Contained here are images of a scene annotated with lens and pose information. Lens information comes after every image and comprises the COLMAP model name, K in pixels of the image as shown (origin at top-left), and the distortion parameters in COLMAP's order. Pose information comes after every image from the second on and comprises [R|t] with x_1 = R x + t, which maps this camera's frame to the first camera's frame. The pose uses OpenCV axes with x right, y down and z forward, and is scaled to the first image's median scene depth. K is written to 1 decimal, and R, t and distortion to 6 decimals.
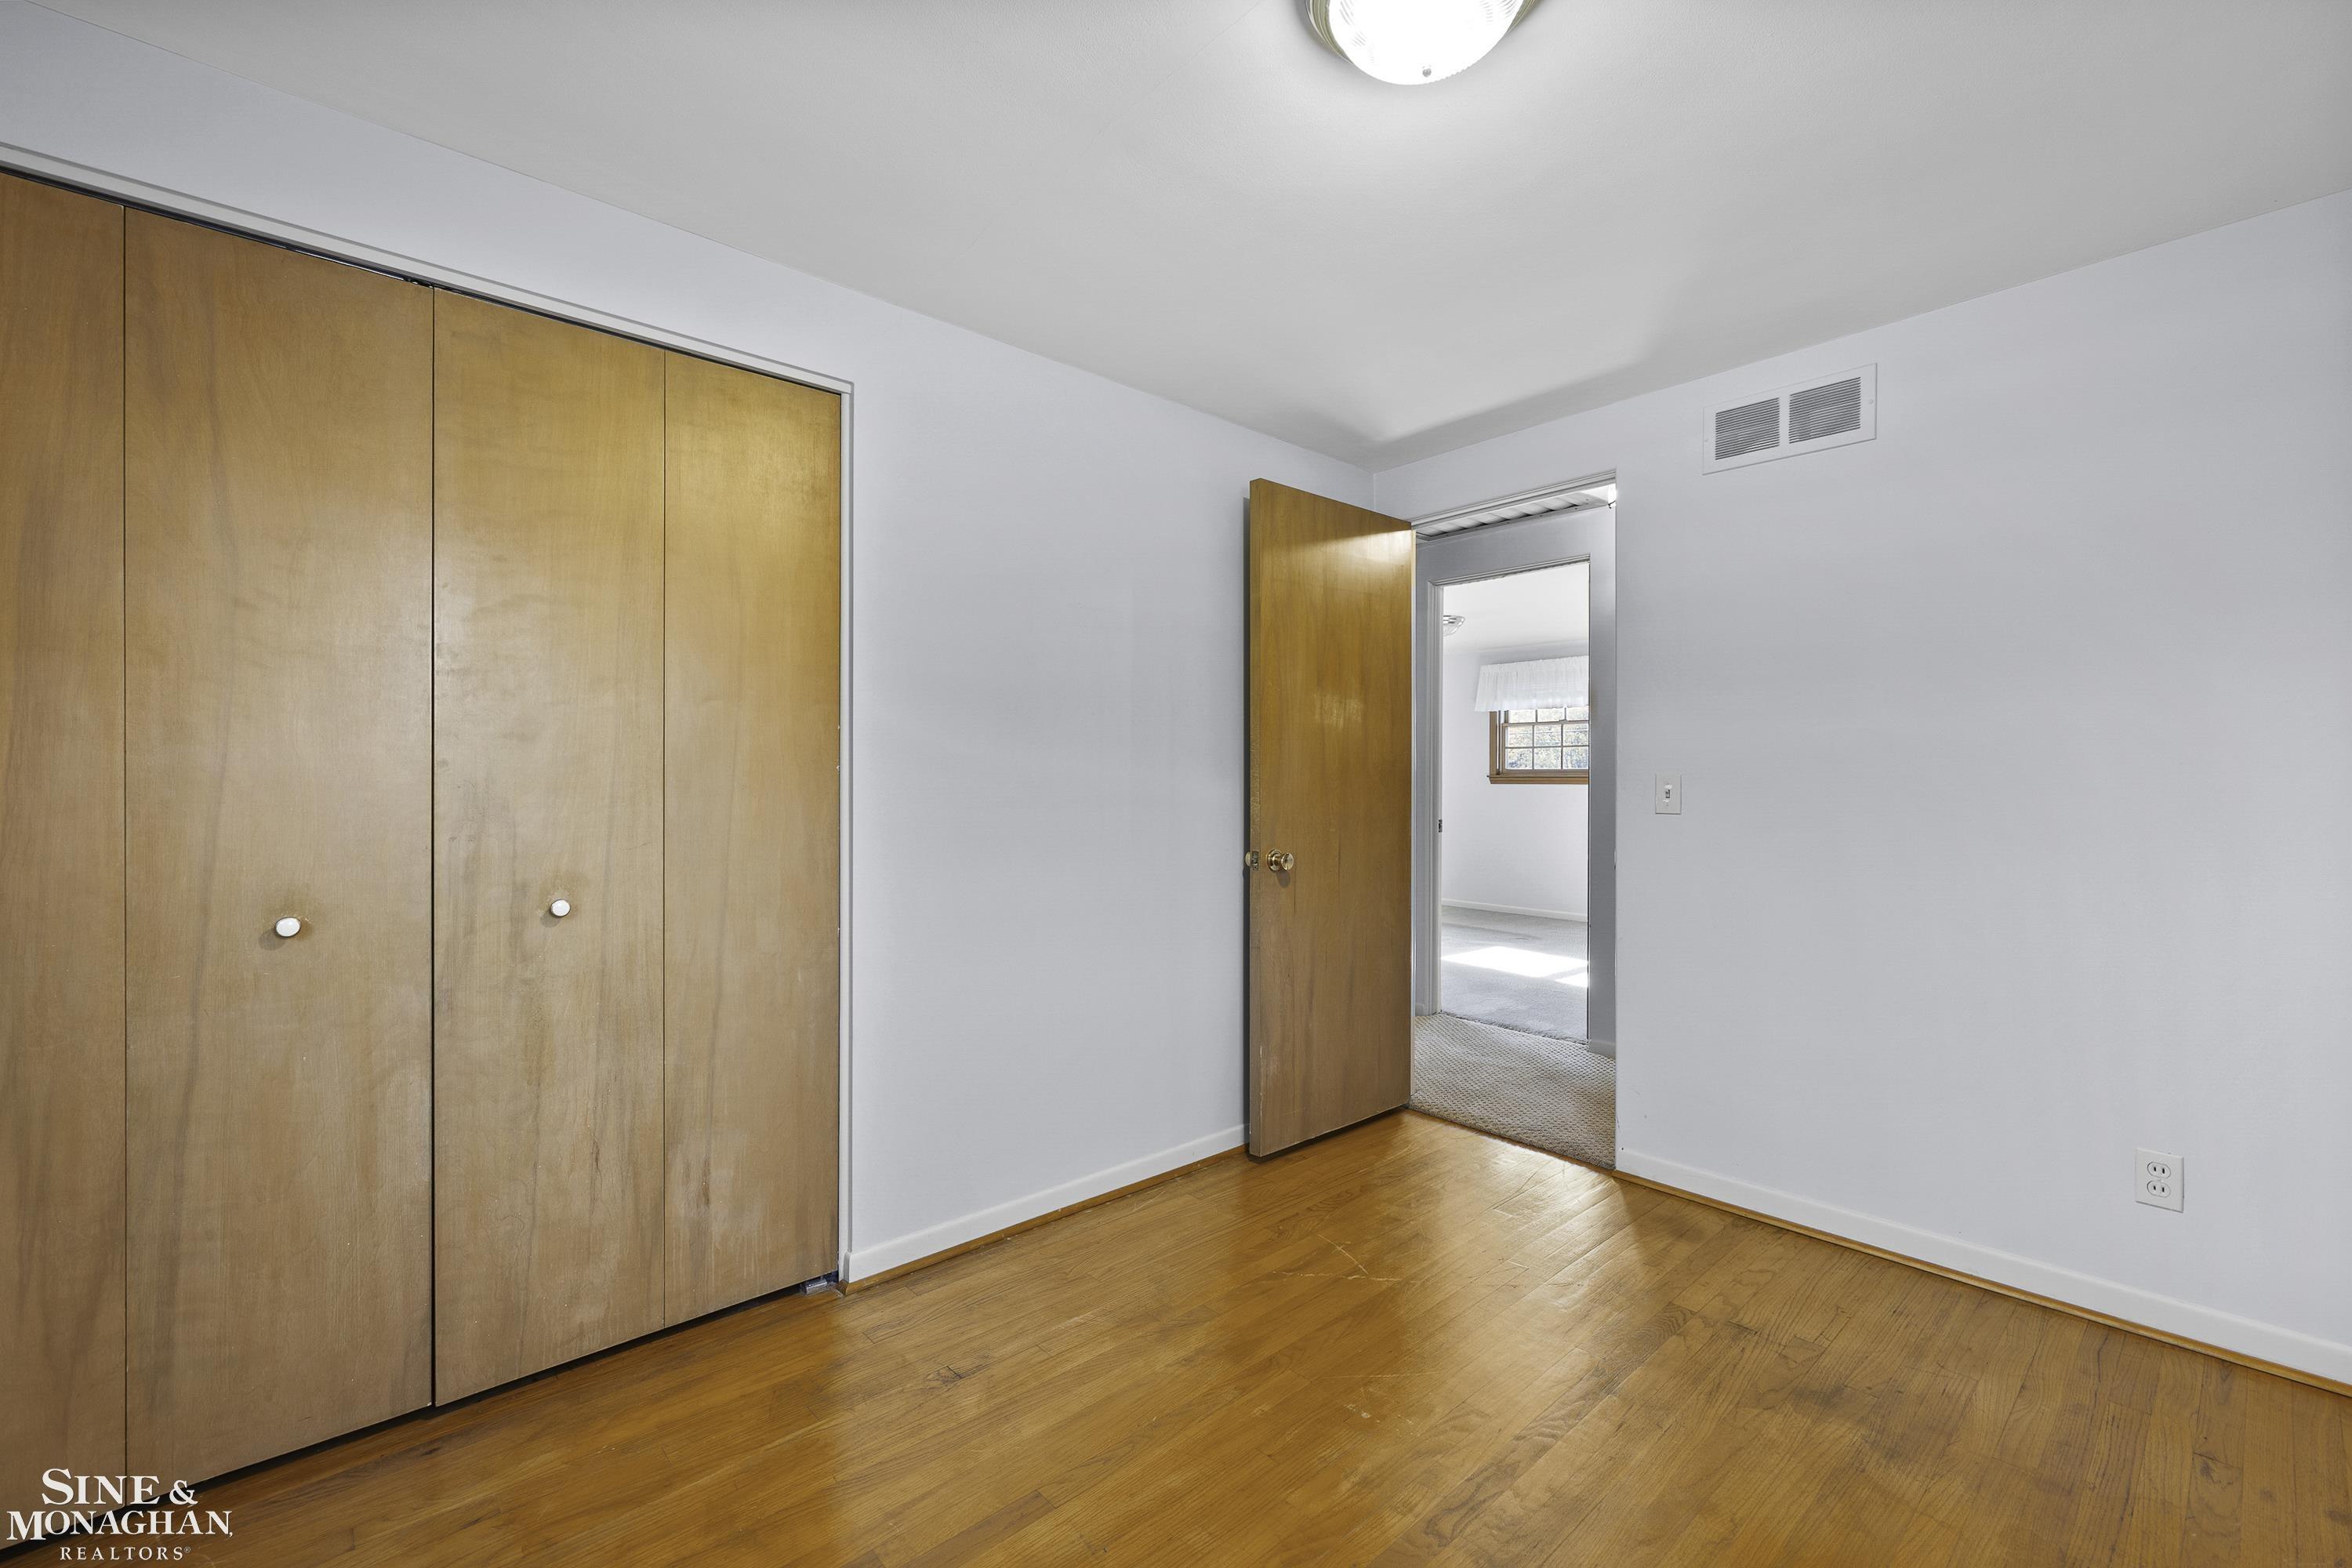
lens RADIAL K [[970.8, 0, 1176.0], [0, 970.8, 784.0], [0, 0, 1]] dist [-0.000018, 0.000042]
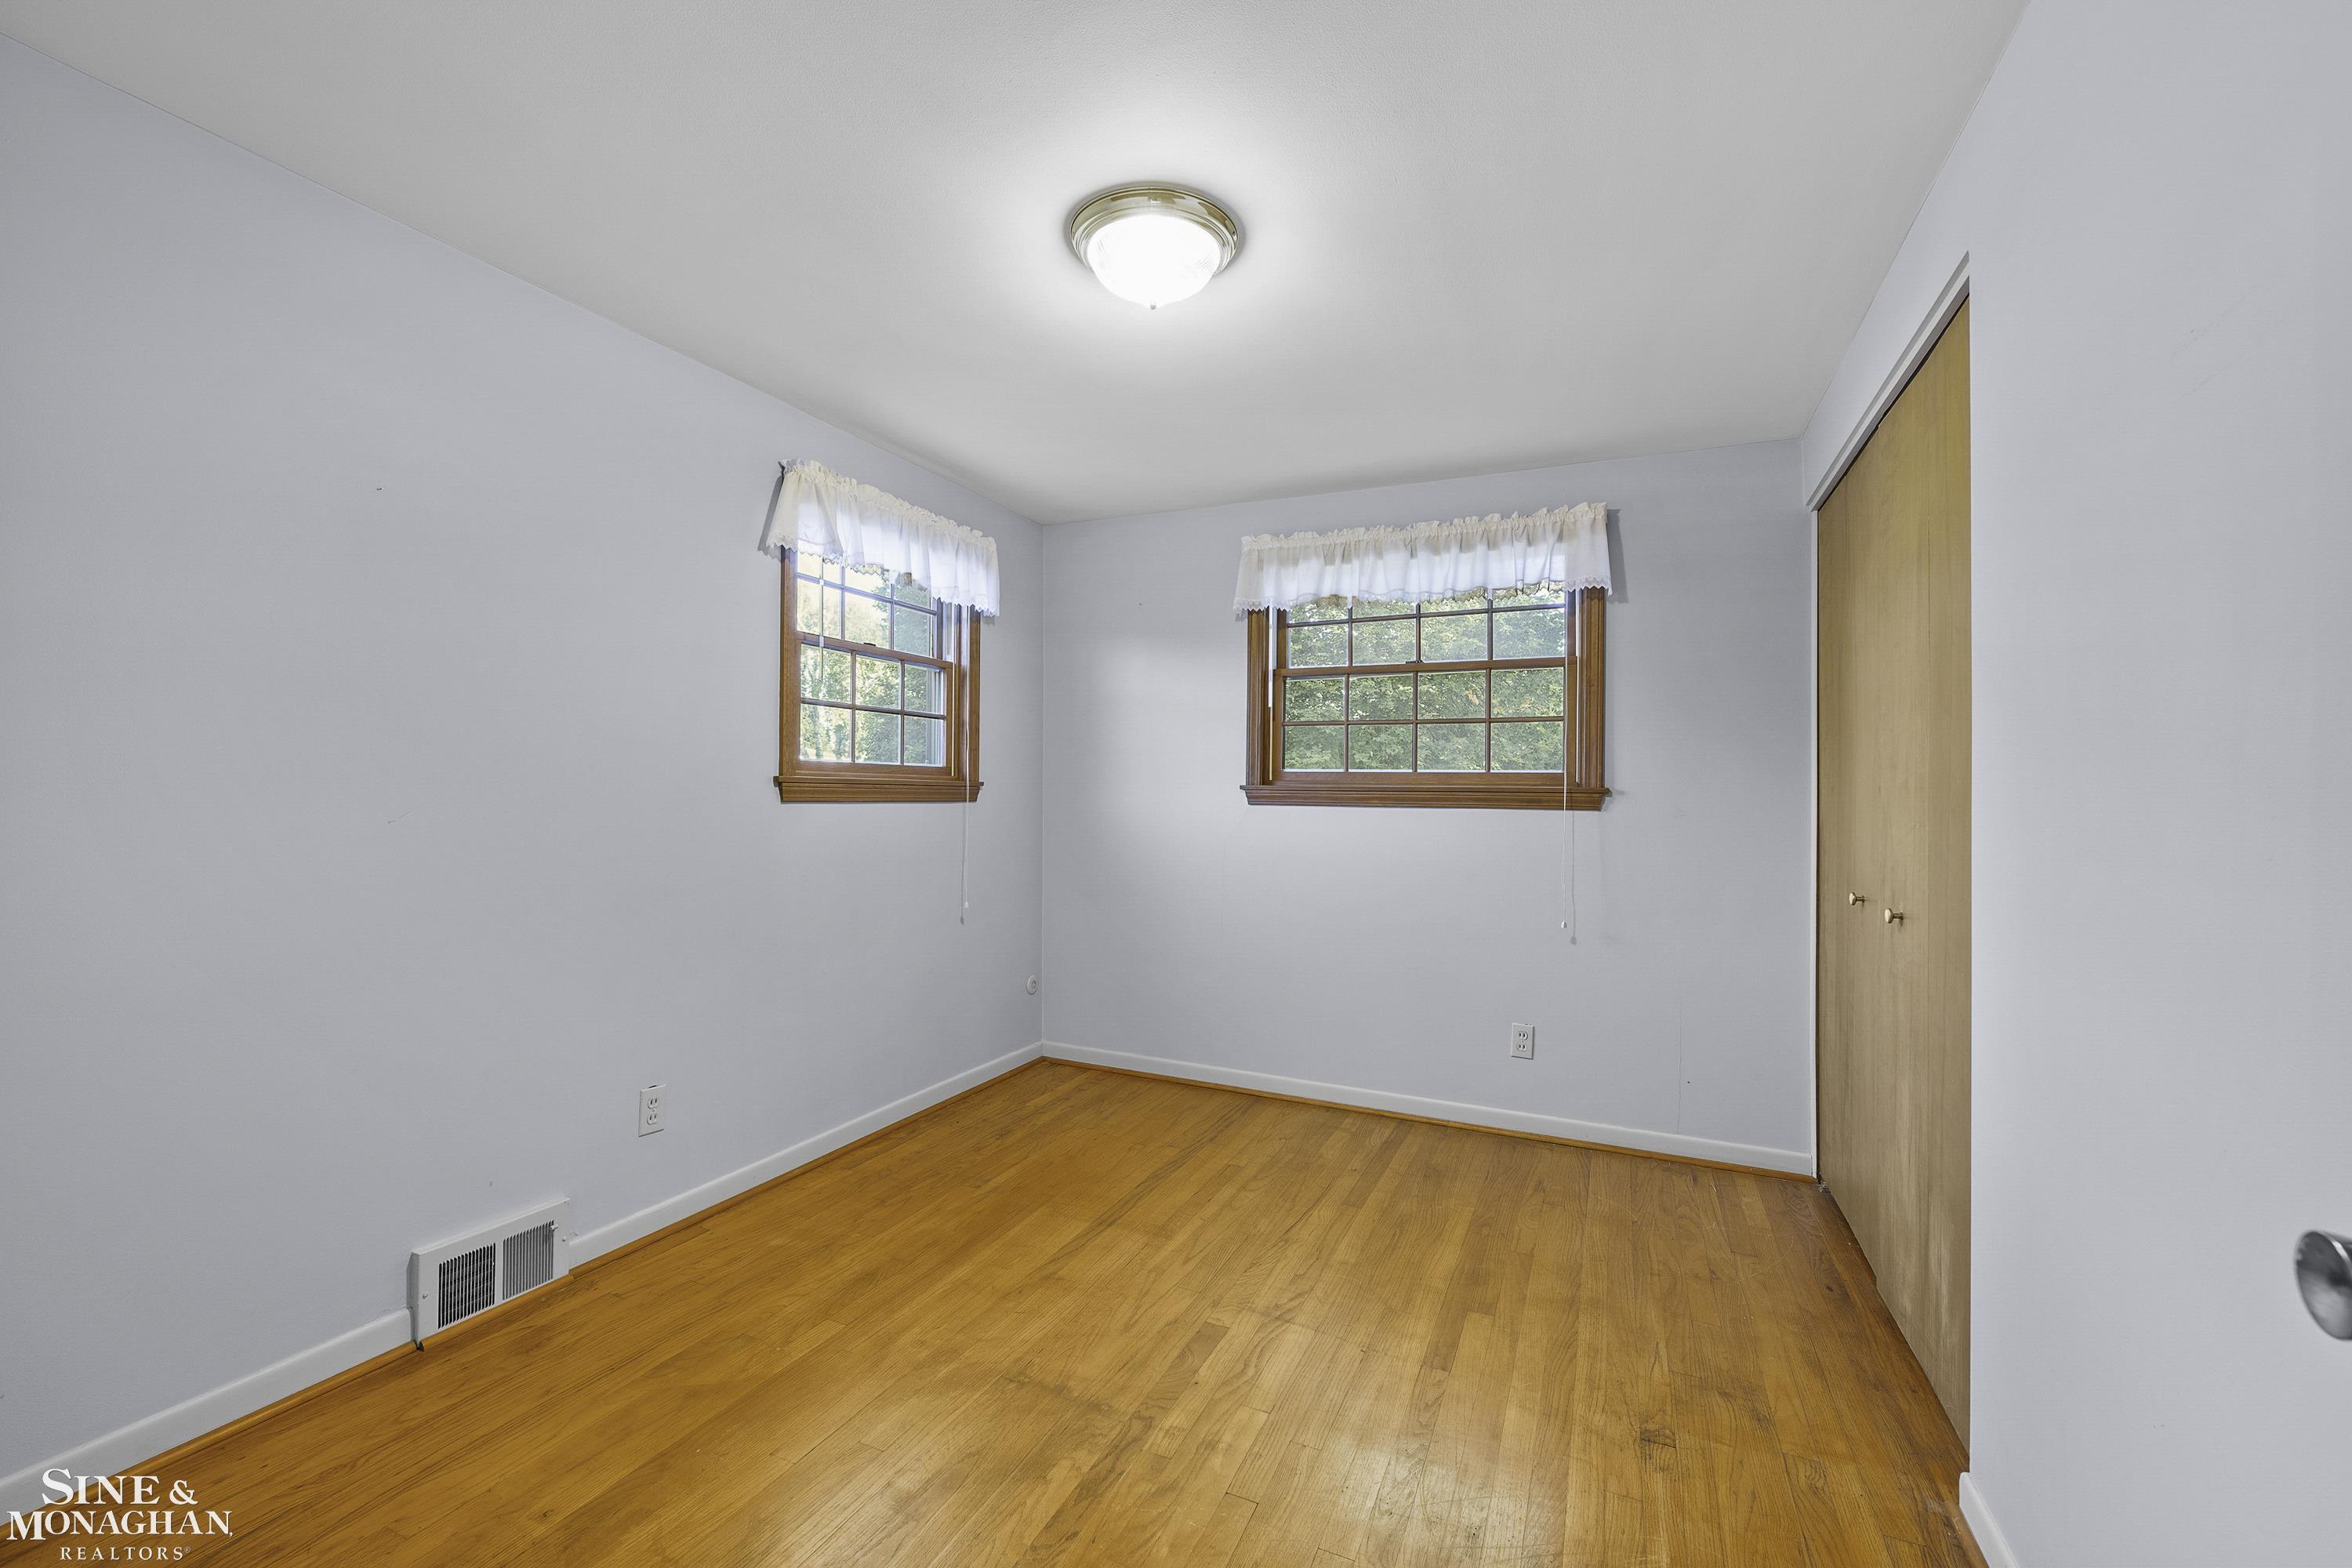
lens RADIAL K [[970.8, 0, 1176.0], [0, 970.8, 784.0], [0, 0, 1]] dist [-0.000018, 0.000042]
pose [[-0.915138, -0.009881, -0.403019, 0.661567], [-0.012254, 0.999919, 0.003310, -0.020521], [0.402954, 0.007968, -0.915186, 1.929466]]
